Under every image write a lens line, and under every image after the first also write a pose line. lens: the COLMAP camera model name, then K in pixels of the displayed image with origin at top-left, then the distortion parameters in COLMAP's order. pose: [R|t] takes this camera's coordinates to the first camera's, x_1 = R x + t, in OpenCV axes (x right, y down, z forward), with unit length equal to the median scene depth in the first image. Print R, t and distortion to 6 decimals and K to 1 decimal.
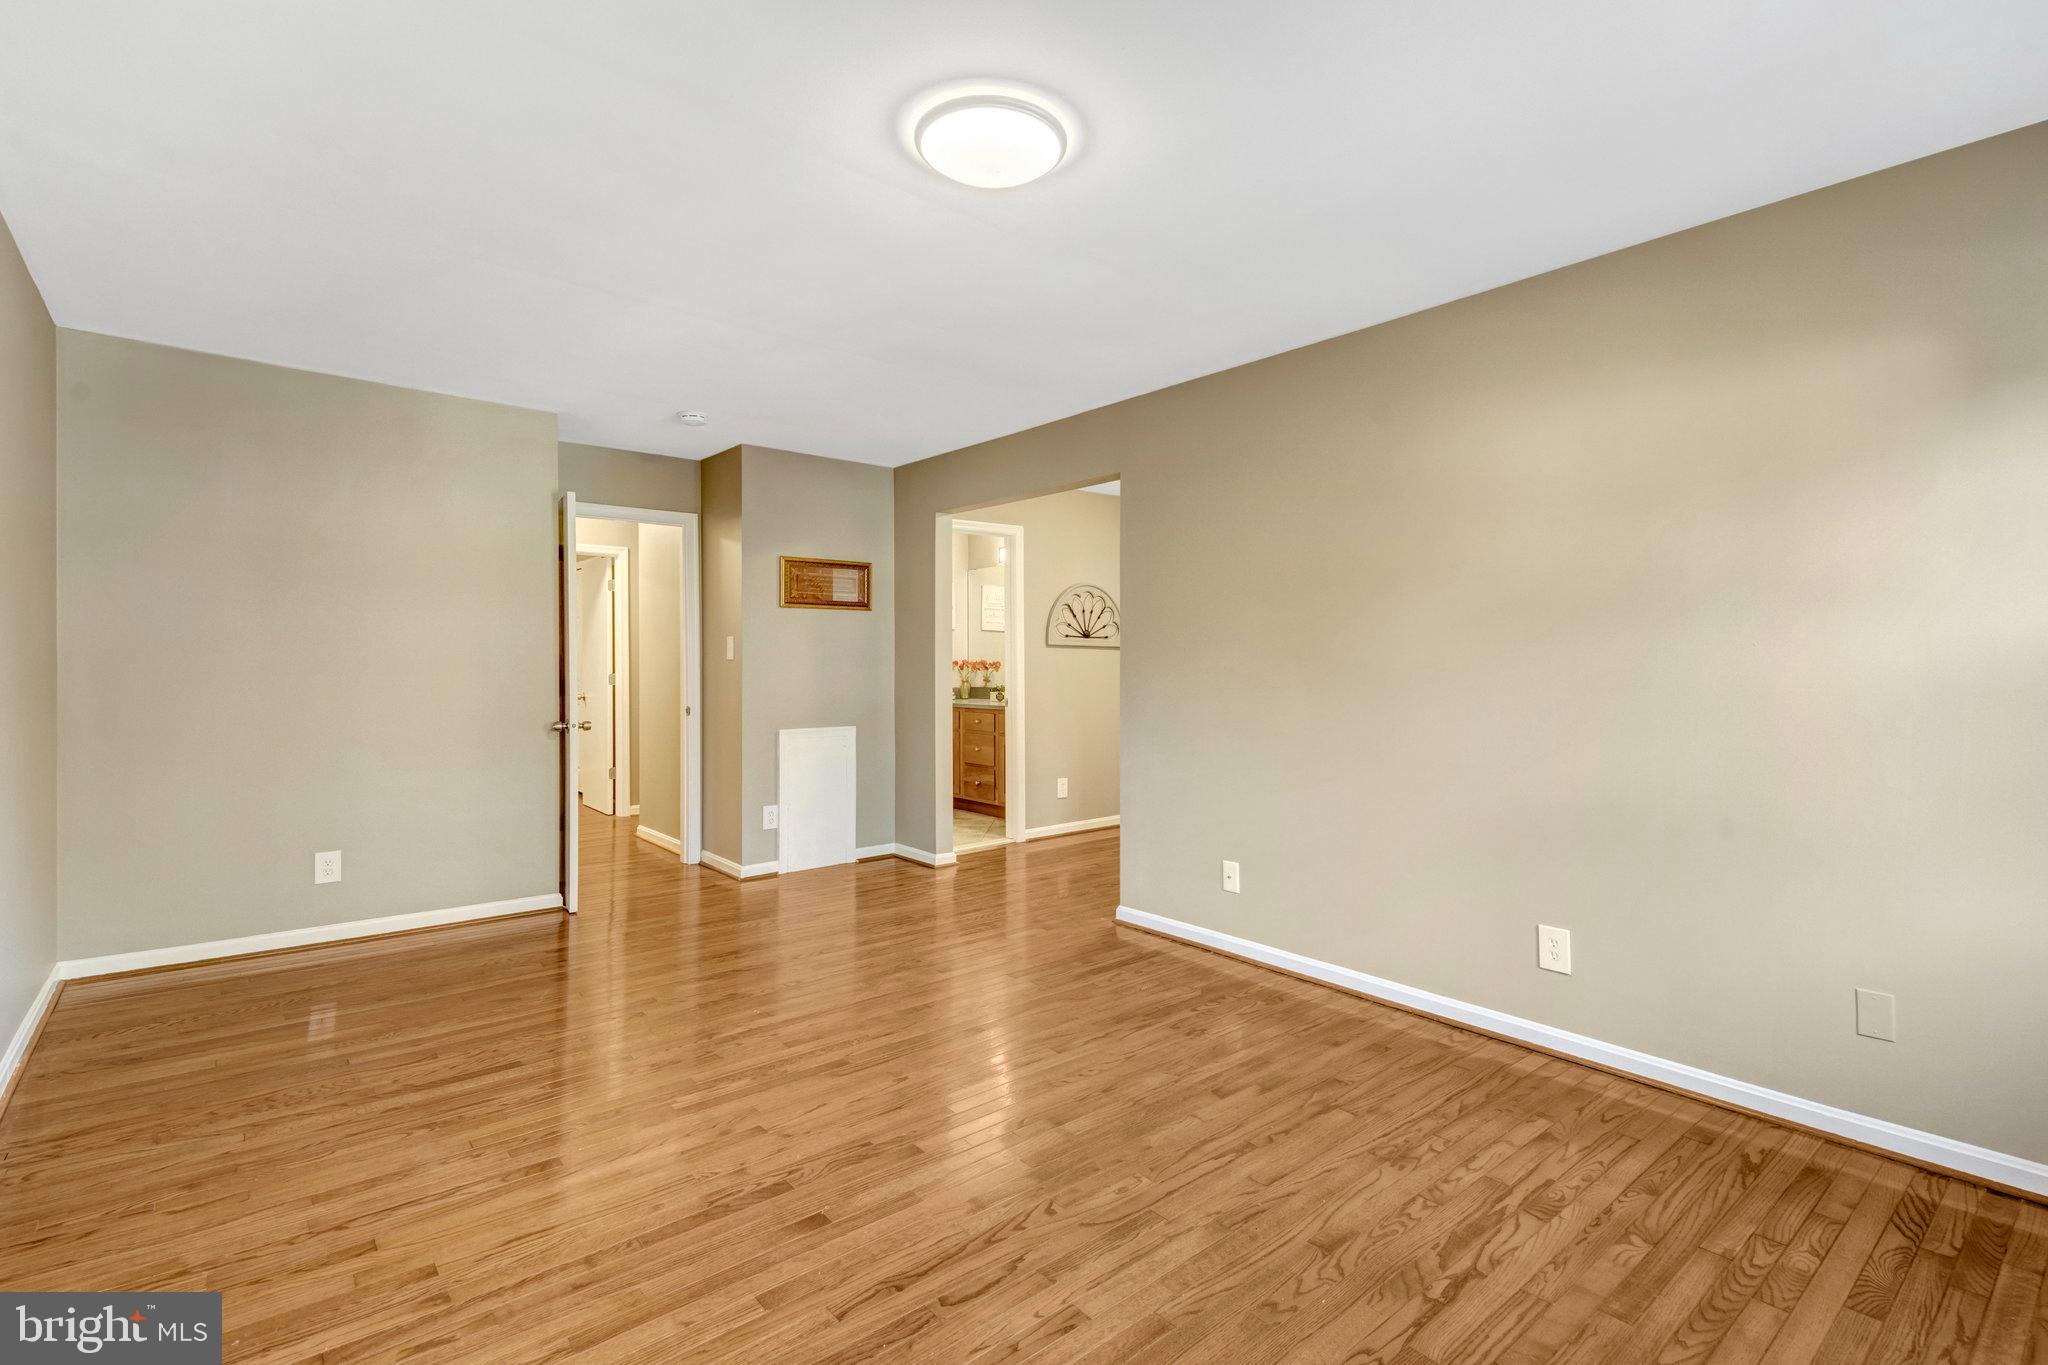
lens RADIAL K [[947.9, 0, 1015.5], [0, 947.9, 674.2], [0, 0, 1]] dist [-0.003133, 0.002189]
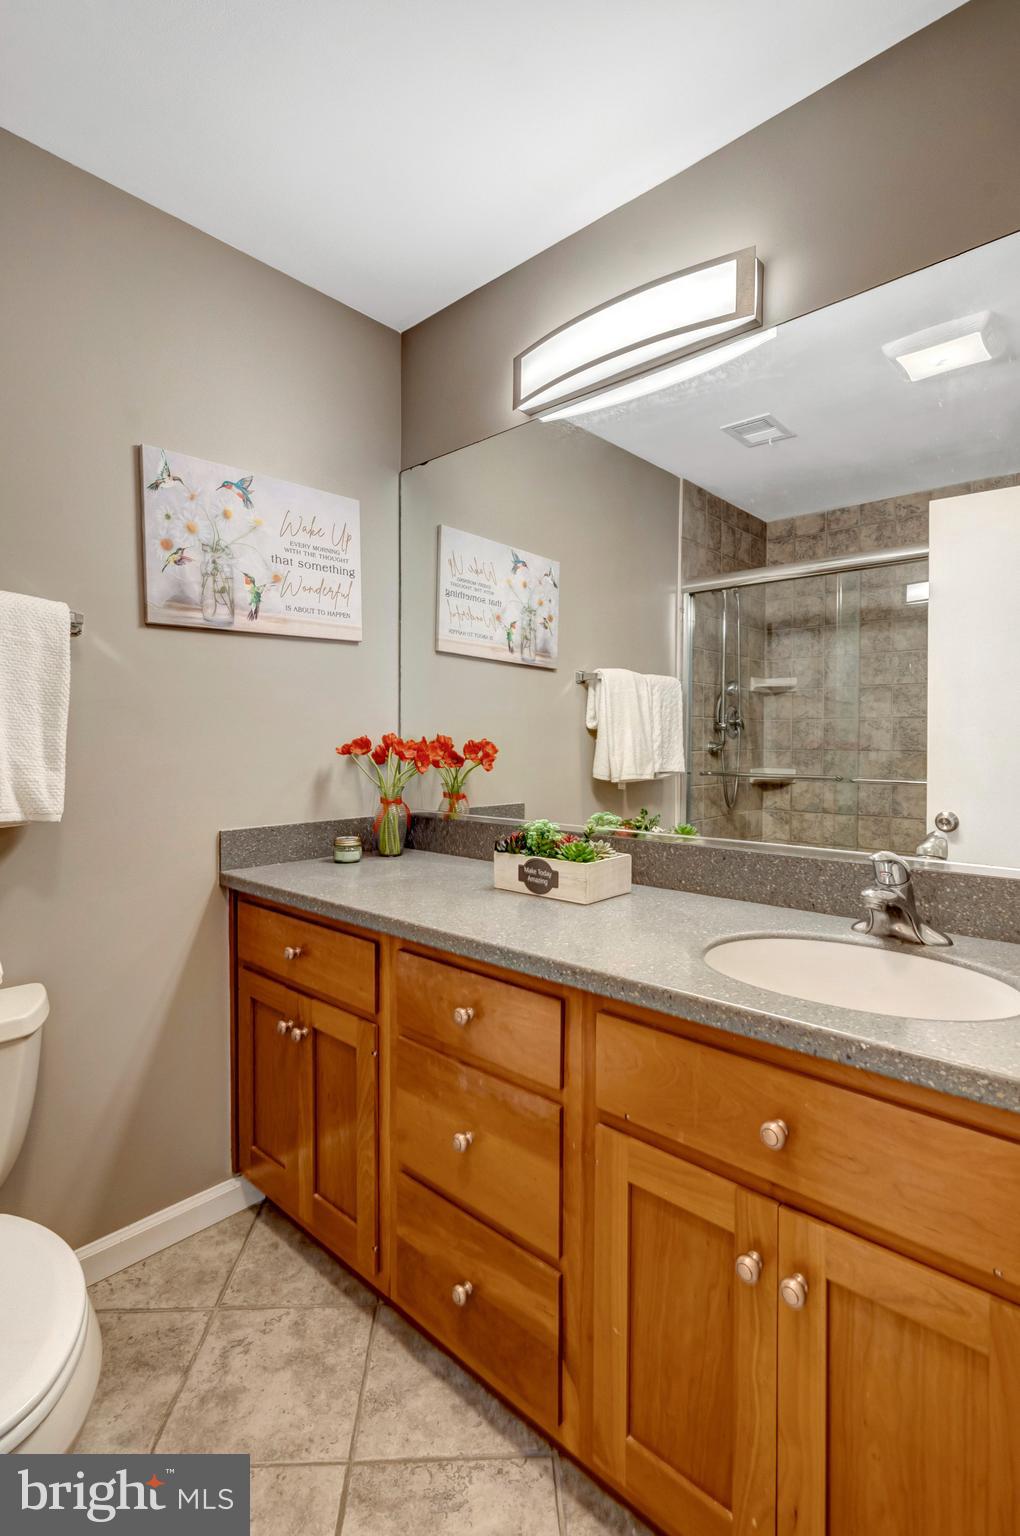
lens RADIAL K [[710.9, 0, 511.2], [0, 710.9, 758.8], [0, 0, 1]] dist [-0.003133, 0.002189]
pose [[0.989324, 0.005733, 0.145621, -0.047672], [-0.006748, 0.999956, 0.006478, -0.008555], [-0.145577, -0.007392, 0.989319, 0.746402]]
